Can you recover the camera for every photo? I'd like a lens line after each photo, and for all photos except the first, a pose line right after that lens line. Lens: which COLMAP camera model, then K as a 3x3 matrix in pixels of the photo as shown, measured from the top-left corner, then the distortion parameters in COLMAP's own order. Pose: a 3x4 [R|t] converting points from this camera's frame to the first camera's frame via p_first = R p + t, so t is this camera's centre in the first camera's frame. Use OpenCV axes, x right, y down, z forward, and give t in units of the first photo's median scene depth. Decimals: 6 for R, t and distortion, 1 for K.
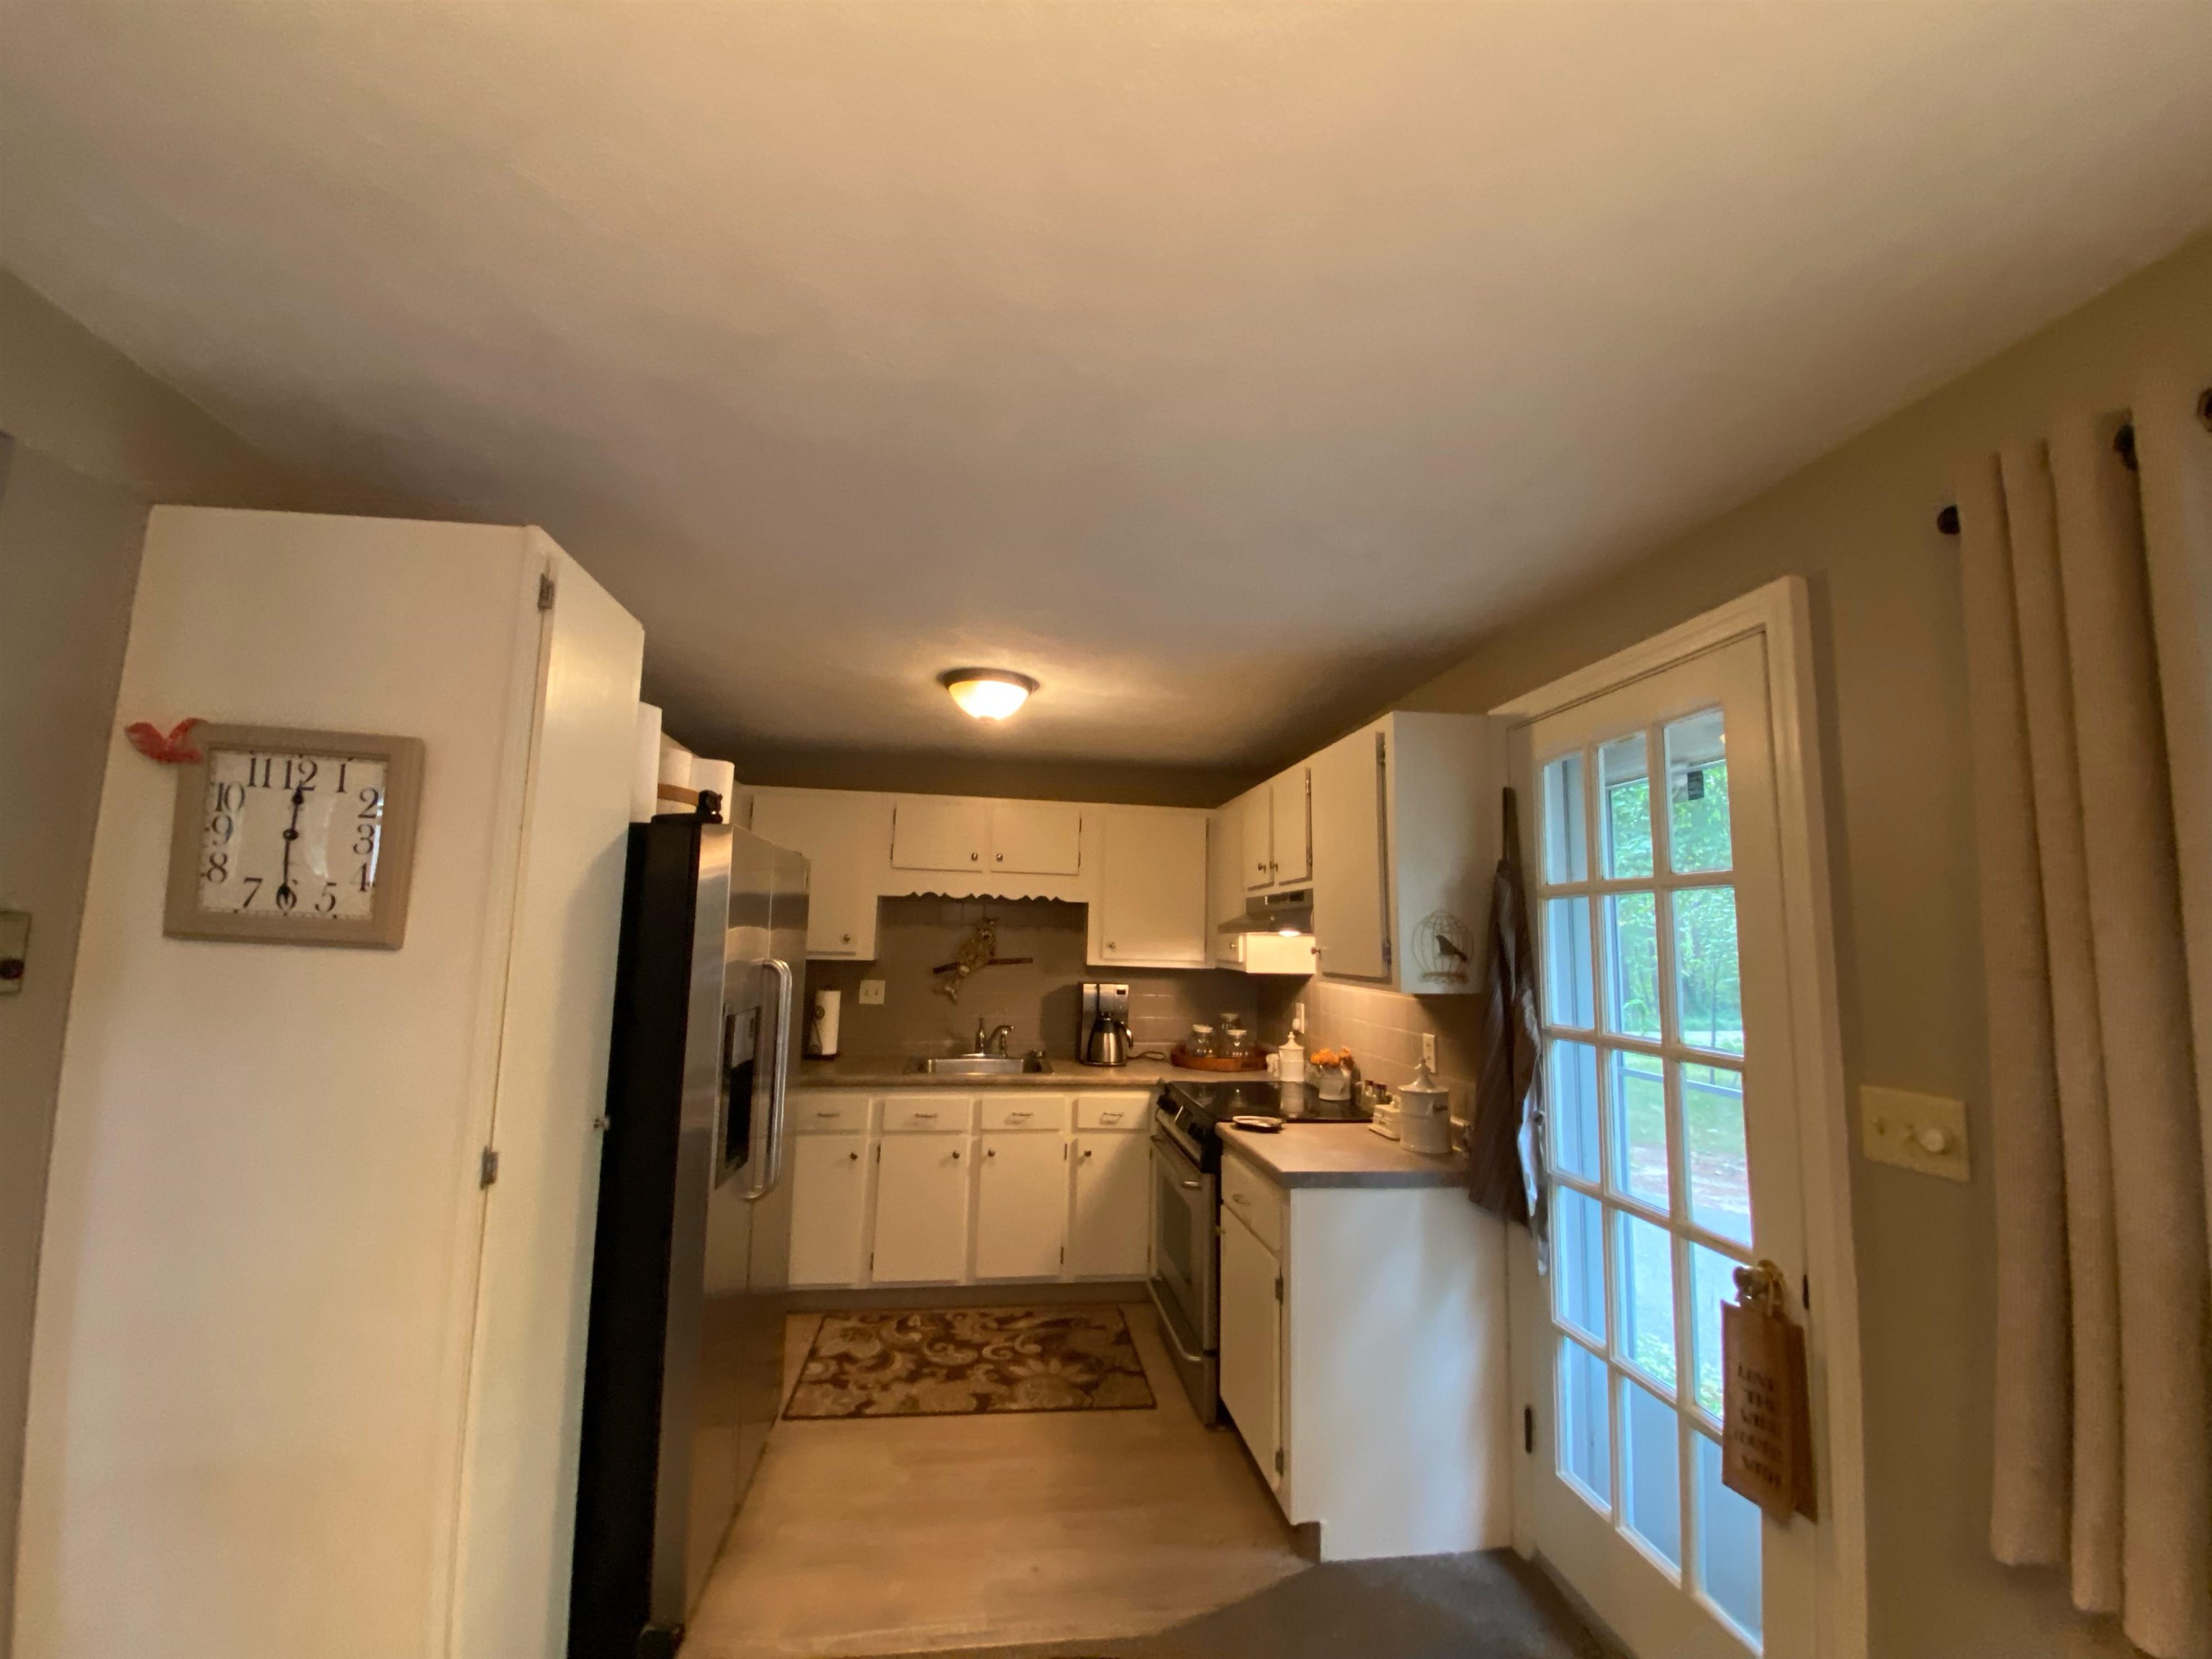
lens RADIAL K [[894.0, 0, 1112.5], [0, 894.0, 833.6], [0, 0, 1]] dist [0.059776, -0.043560]
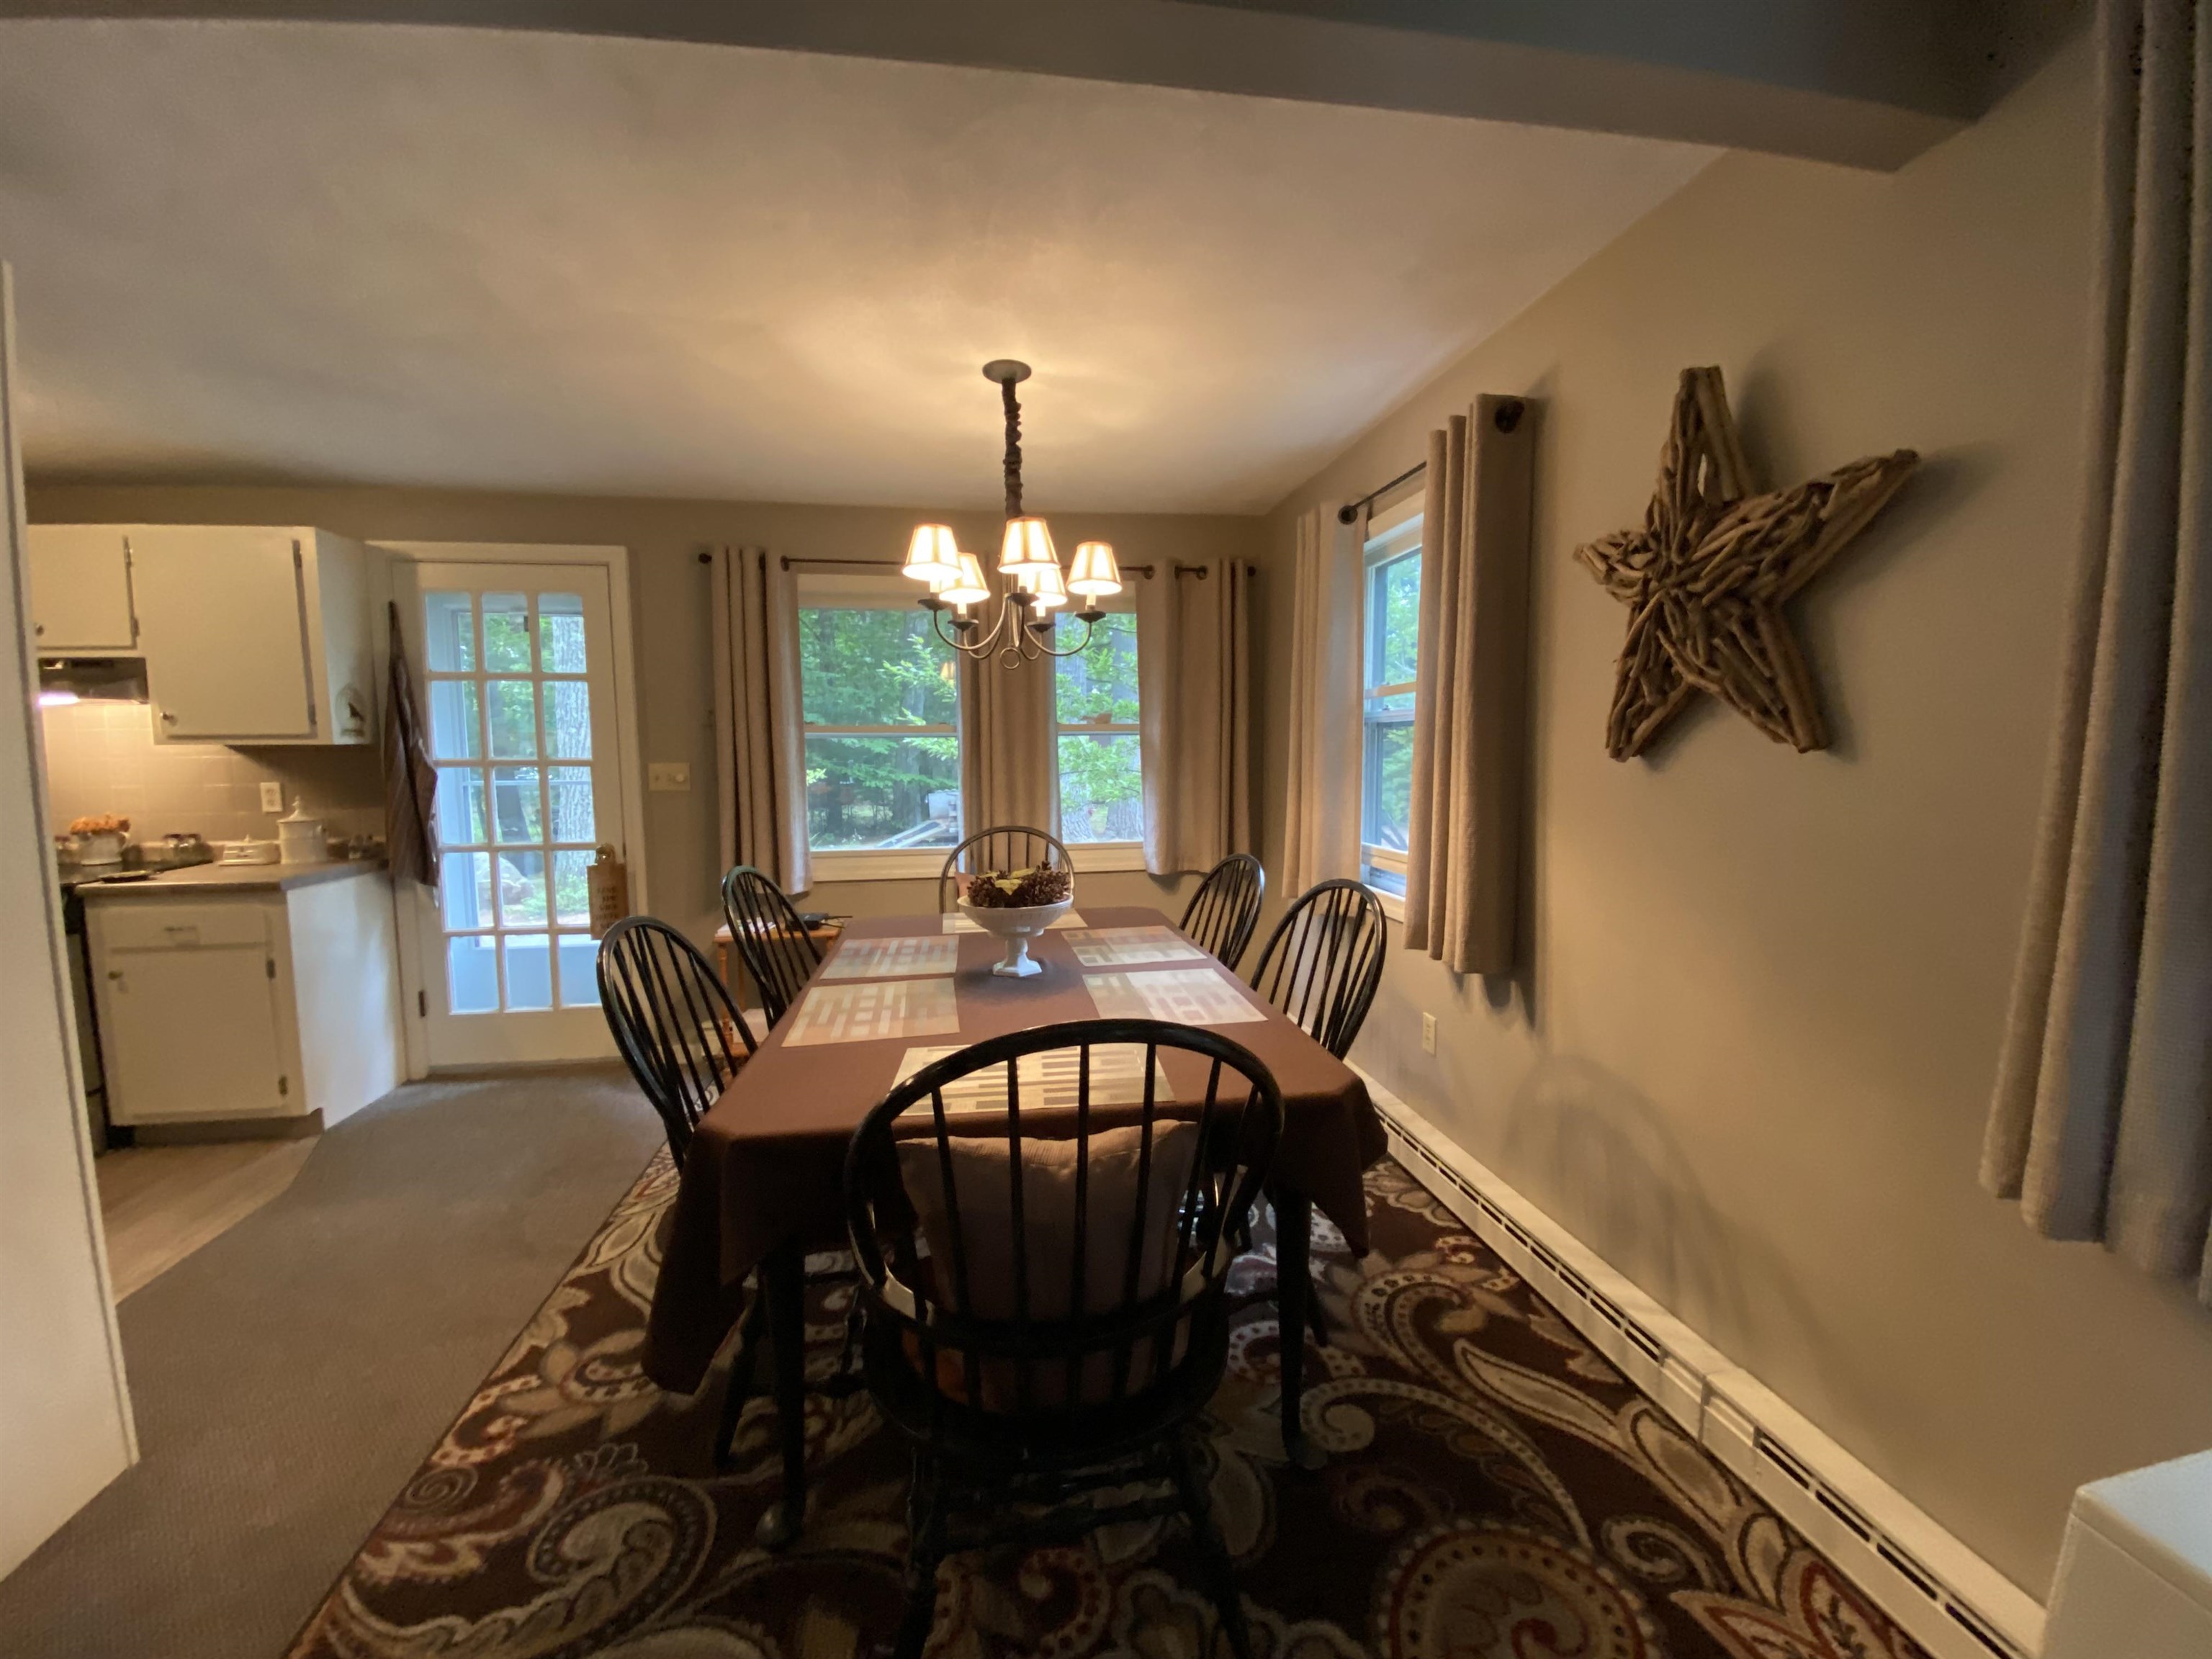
lens RADIAL K [[894.0, 0, 1112.5], [0, 894.0, 833.6], [0, 0, 1]] dist [0.059776, -0.043560]
pose [[-0.041319, -0.115021, 0.992503, -1.057499], [-0.108954, 0.987947, 0.109957, 0.028953], [-0.993188, -0.103594, -0.053353, -0.106302]]
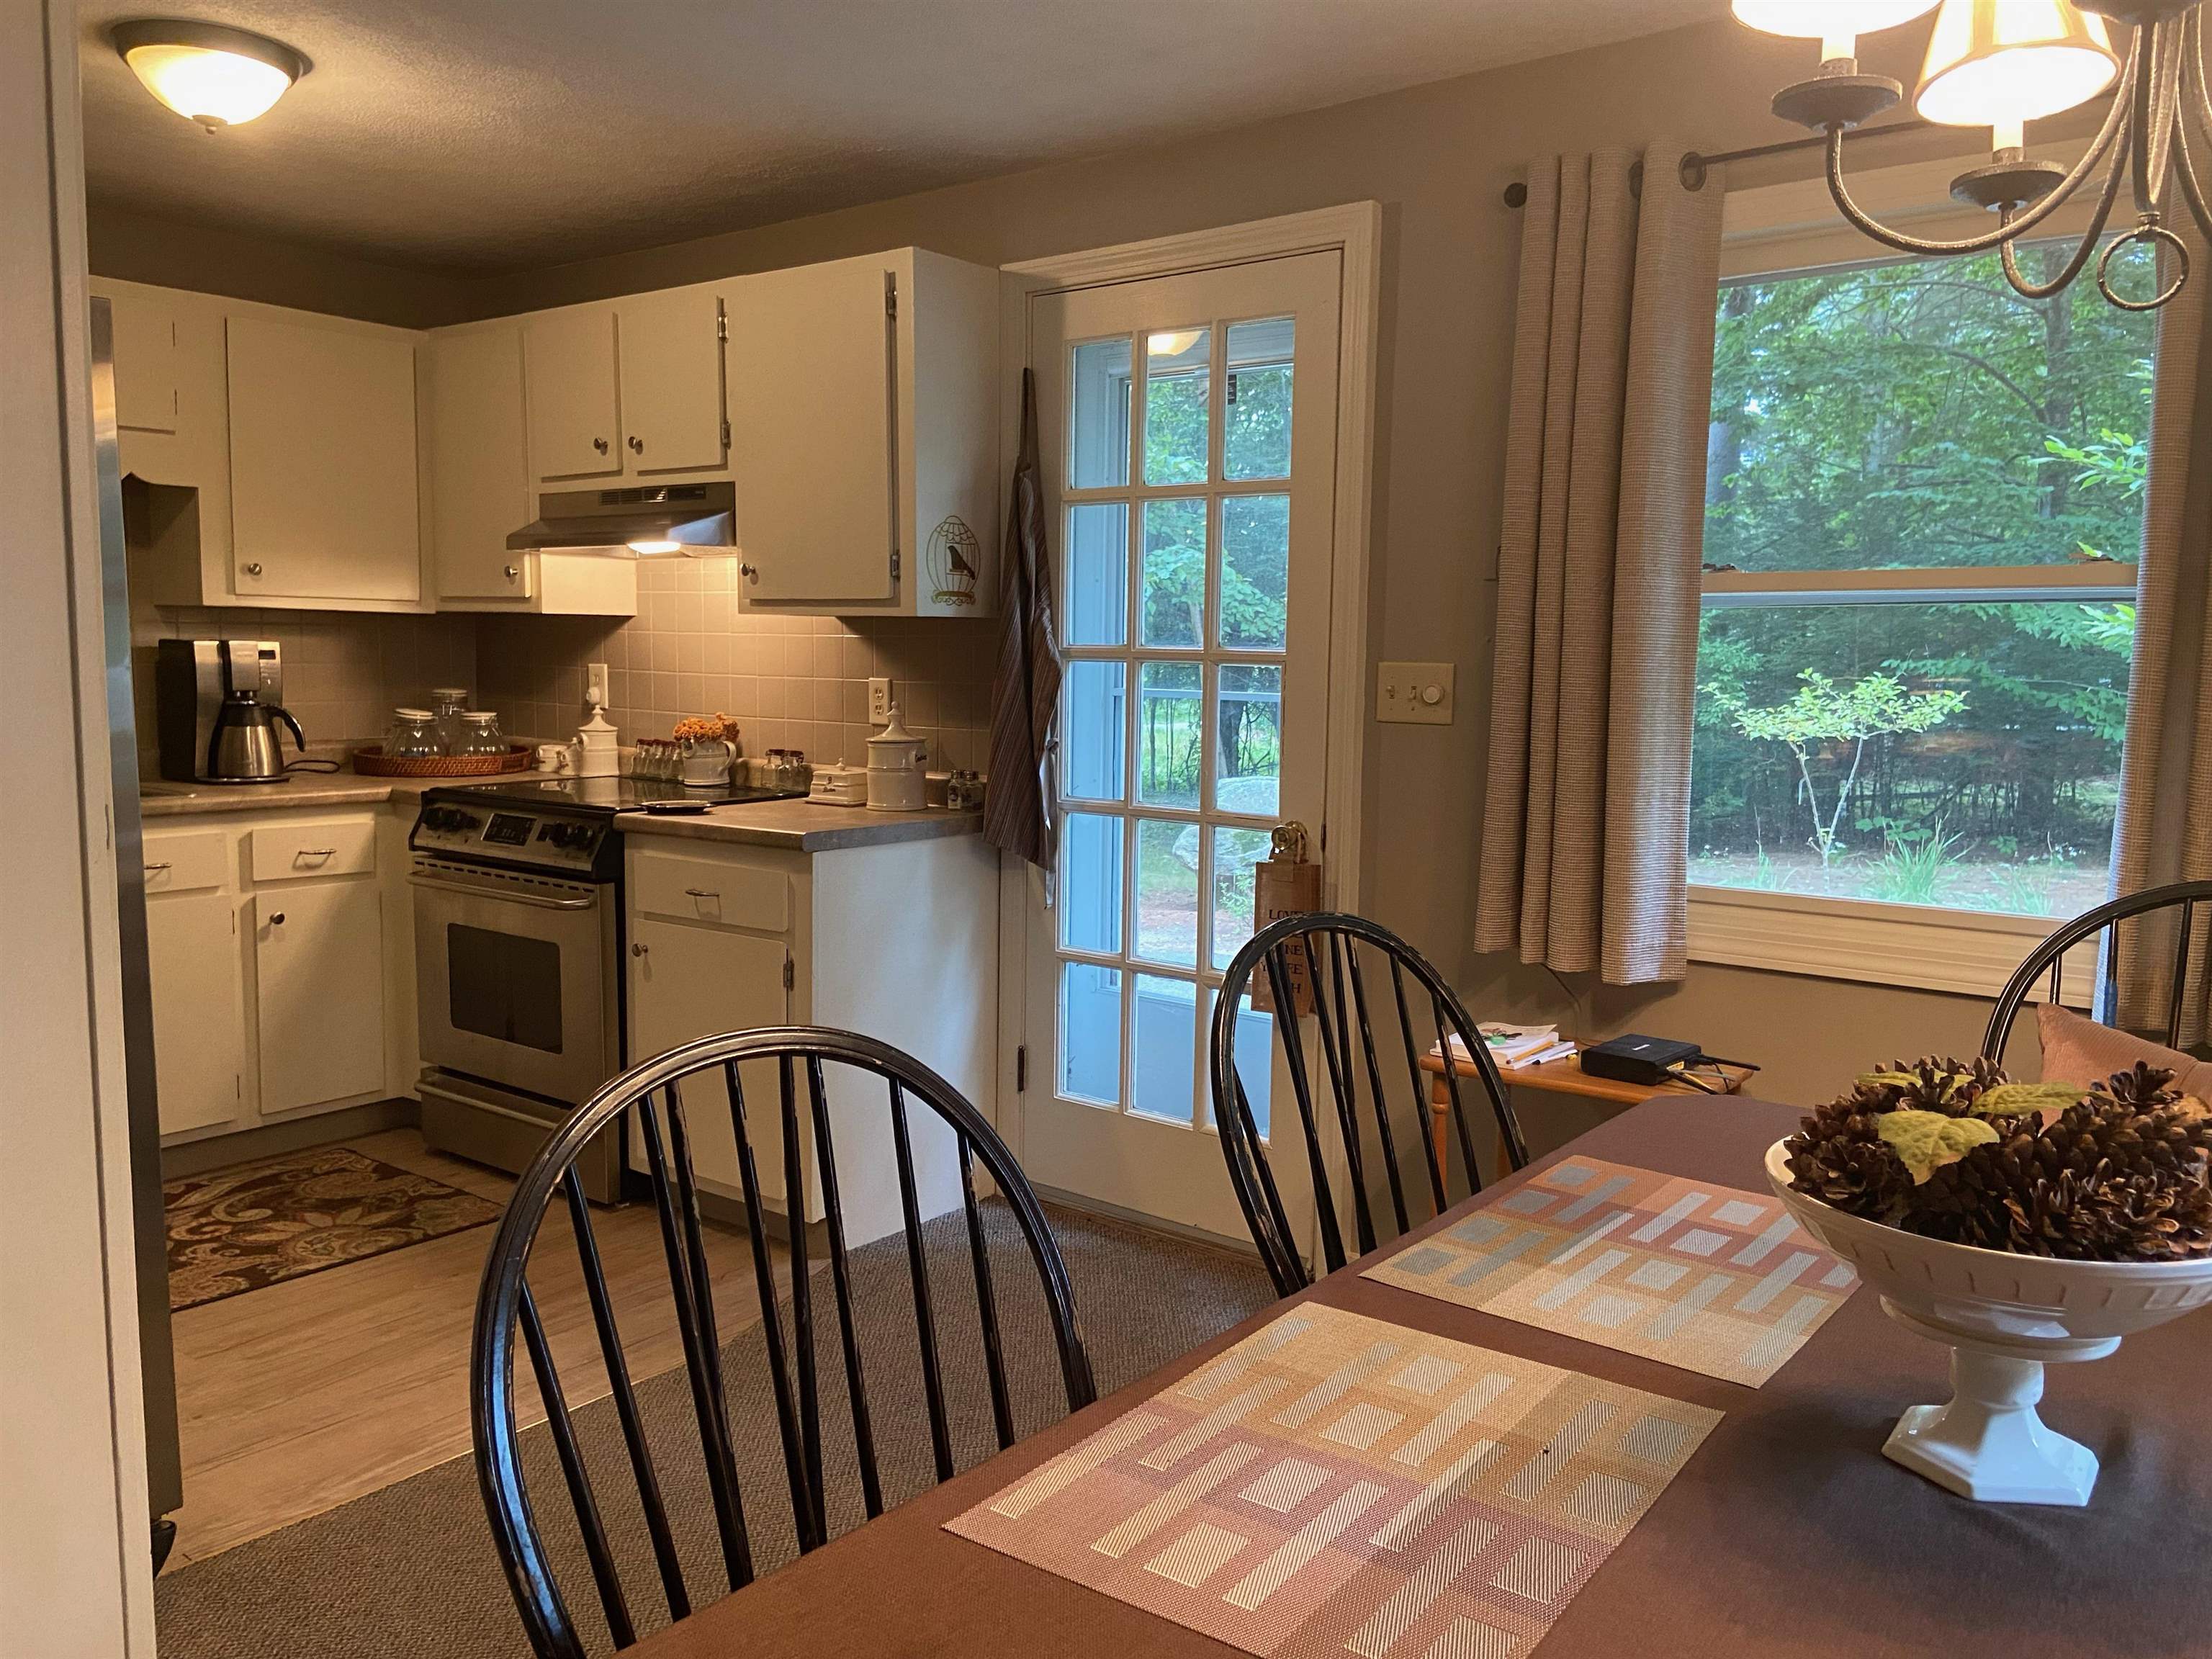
lens RADIAL K [[1682.8, 0, 1122.1], [0, 1682.8, 826.4], [0, 0, 1]] dist [0.050529, -0.005241]
pose [[0.699073, -0.086466, 0.709803, -0.613182], [-0.082109, 0.976389, 0.199809, 0.041692], [-0.710321, -0.197962, 0.675467, -0.187389]]
